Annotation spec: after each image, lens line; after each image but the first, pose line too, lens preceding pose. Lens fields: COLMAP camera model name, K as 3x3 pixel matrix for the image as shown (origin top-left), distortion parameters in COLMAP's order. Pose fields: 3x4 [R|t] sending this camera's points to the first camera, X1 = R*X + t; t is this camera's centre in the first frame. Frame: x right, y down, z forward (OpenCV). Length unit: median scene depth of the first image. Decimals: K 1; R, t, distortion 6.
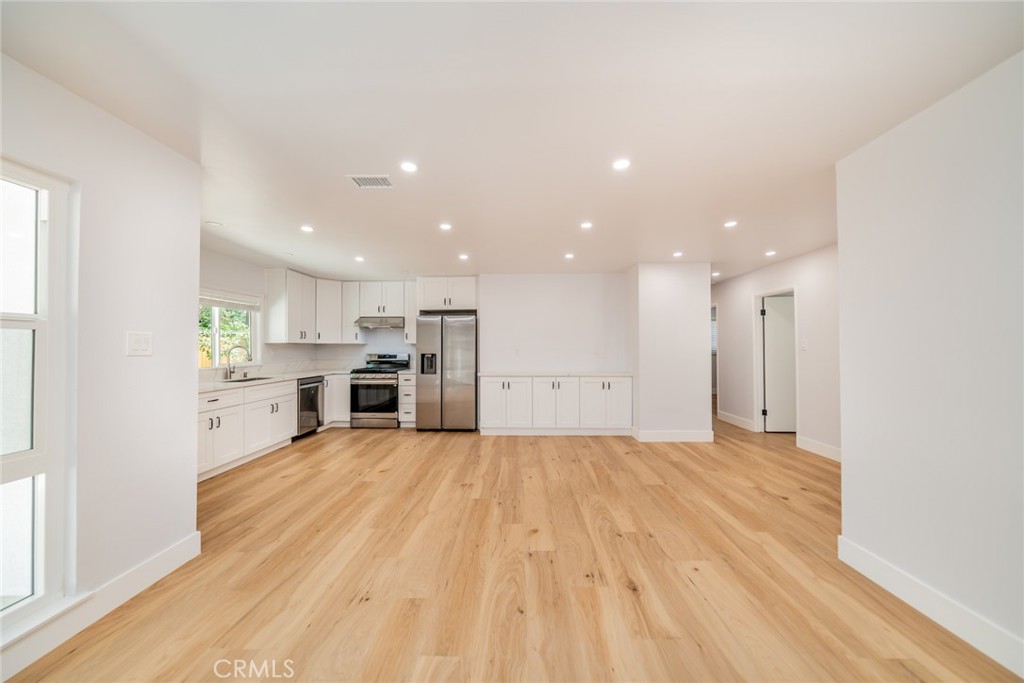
lens RADIAL K [[349.1, 0, 512.0], [0, 349.1, 341.5], [0, 0, 1]] dist [-0.001123, -0.000065]
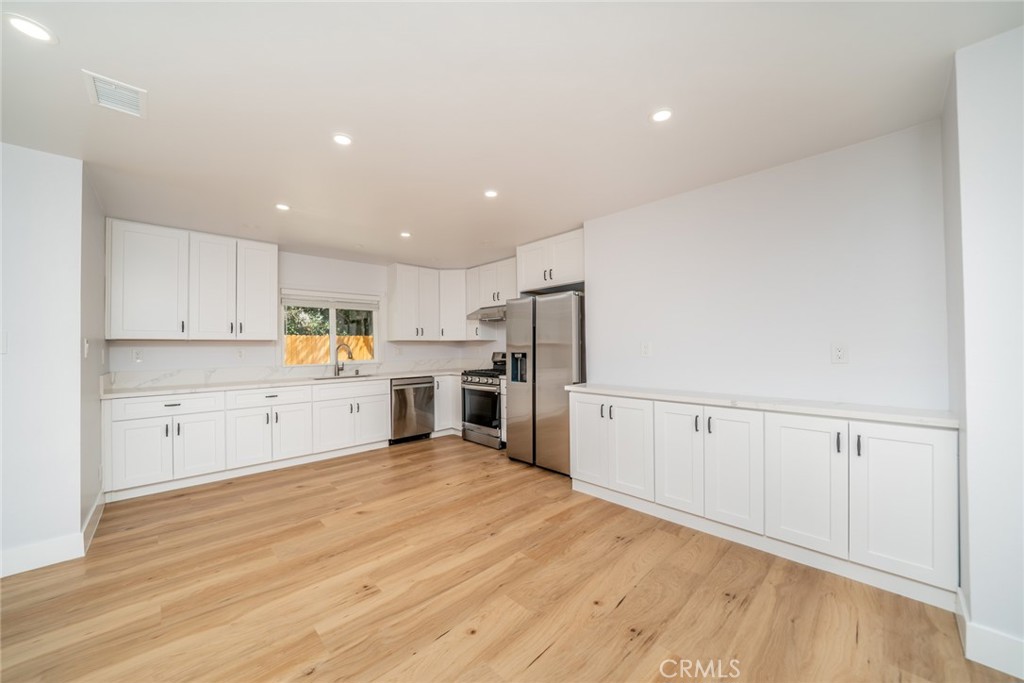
lens RADIAL K [[371.5, 0, 512.0], [0, 371.5, 341.5], [0, 0, 1]] dist [-0.014670, 0.000069]
pose [[0.706562, -0.014063, -0.707511, 0.318435], [0.020718, 0.999785, 0.000817, 0.013133], [0.707348, -0.015235, 0.706701, 0.527790]]
